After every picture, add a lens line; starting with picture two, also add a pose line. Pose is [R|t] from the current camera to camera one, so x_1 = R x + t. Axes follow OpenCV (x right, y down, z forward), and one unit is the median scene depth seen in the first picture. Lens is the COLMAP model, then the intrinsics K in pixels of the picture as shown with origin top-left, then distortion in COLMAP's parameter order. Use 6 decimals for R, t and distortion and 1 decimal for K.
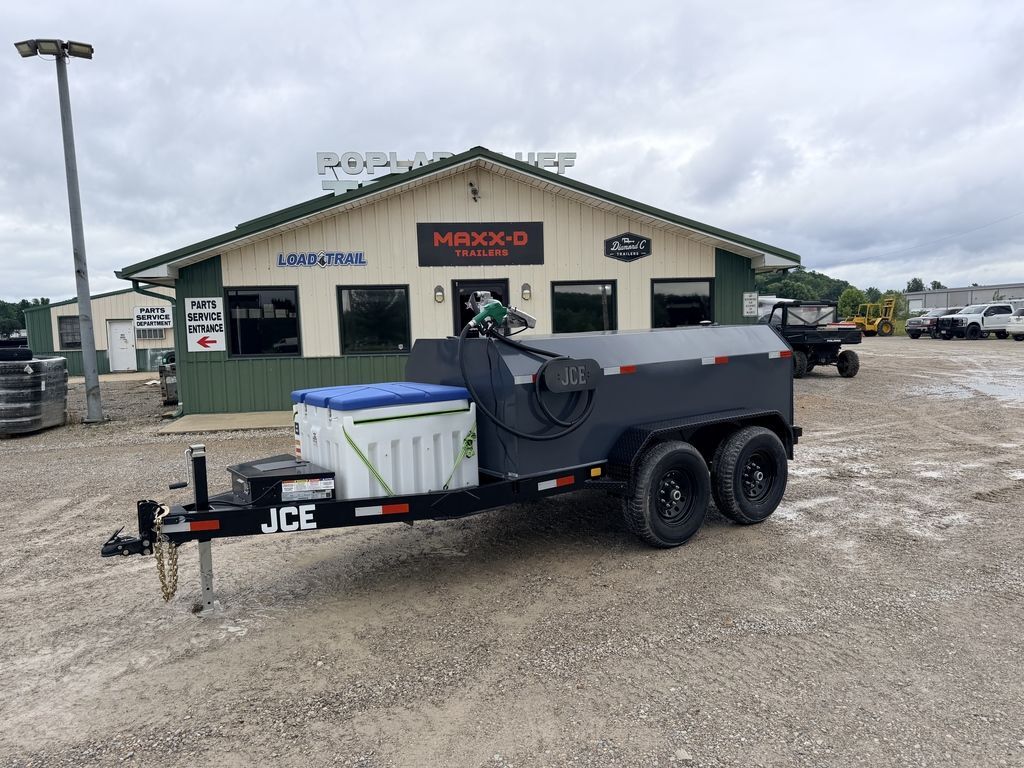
lens RADIAL K [[719.9, 0, 513.0], [0, 719.9, 386.6], [0, 0, 1]] dist [0.150595, -0.218362]
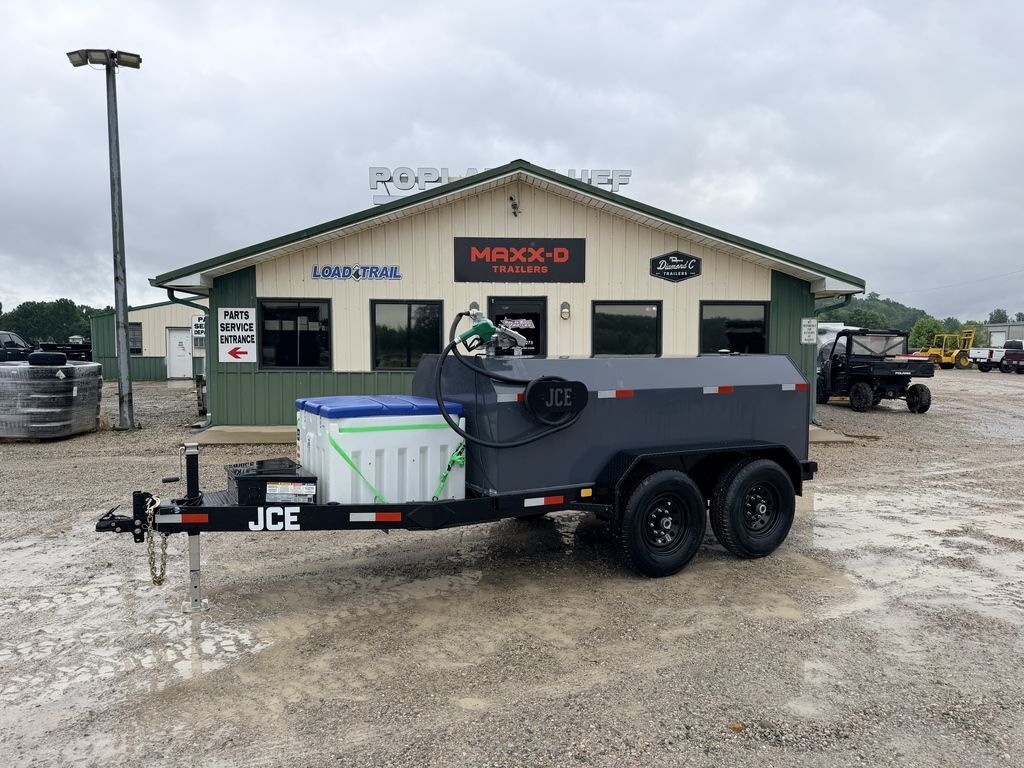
lens RADIAL K [[719.9, 0, 513.0], [0, 719.9, 386.6], [0, 0, 1]] dist [0.150595, -0.218362]
pose [[0.996179, 0.036546, -0.079319, 0.029253], [-0.038559, 0.998968, -0.023998, -0.006026], [0.078361, 0.026965, 0.996560, 0.048842]]
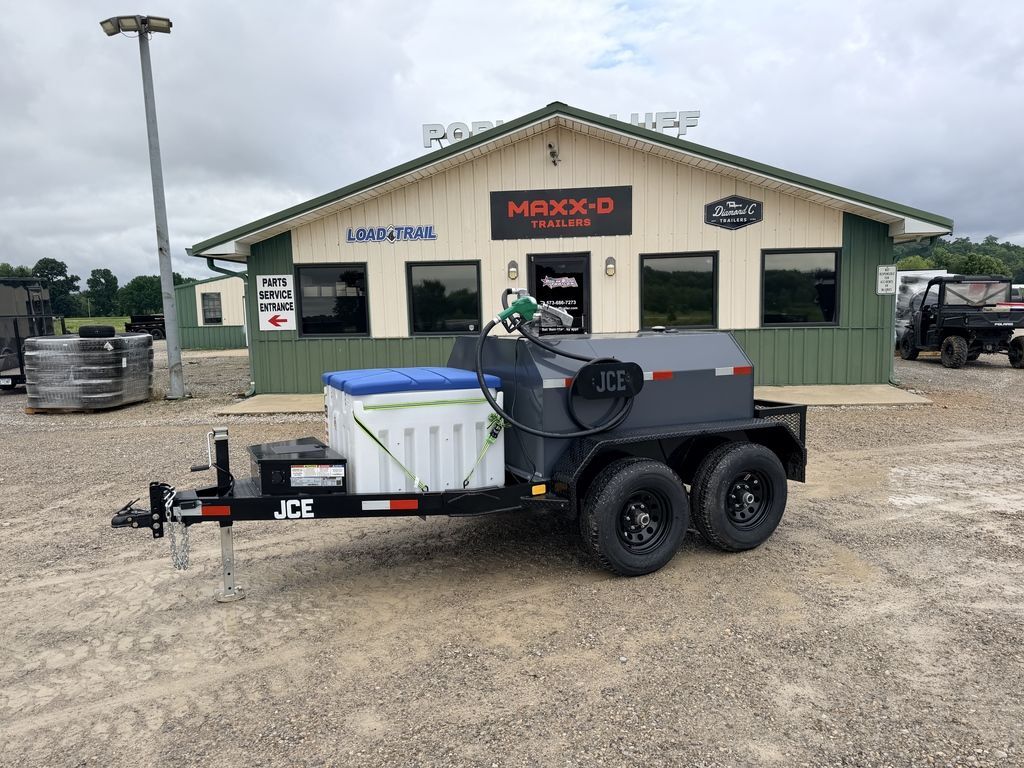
lens RADIAL K [[719.9, 0, 513.0], [0, 719.9, 386.6], [0, 0, 1]] dist [0.150595, -0.218362]
pose [[0.980029, 0.026456, -0.197086, 0.081407], [-0.020354, 0.999251, 0.032926, -0.011087], [0.197809, -0.028257, 0.979833, 0.102529]]
